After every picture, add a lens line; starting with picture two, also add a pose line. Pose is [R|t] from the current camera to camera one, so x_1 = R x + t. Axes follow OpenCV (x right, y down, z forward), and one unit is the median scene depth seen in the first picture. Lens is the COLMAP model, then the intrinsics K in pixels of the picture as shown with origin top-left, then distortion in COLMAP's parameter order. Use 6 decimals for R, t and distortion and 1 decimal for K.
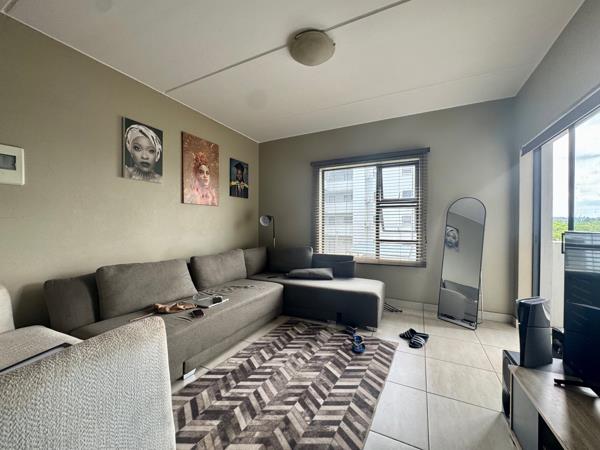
lens RADIAL K [[238.9, 0, 301.6], [0, 238.9, 224.2], [0, 0, 1]] dist [-0.006410, 0.000698]
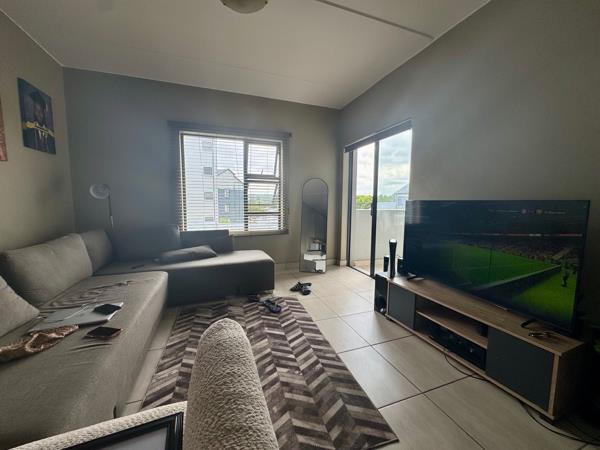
lens RADIAL K [[238.9, 0, 295.6], [0, 238.9, 224.8], [0, 0, 1]] dist [-0.006410, 0.000698]
pose [[0.688835, -0.067842, 0.721737, -0.415944], [-0.003280, 0.995309, 0.096688, 0.020542], [-0.724911, -0.068970, 0.685381, 0.172830]]
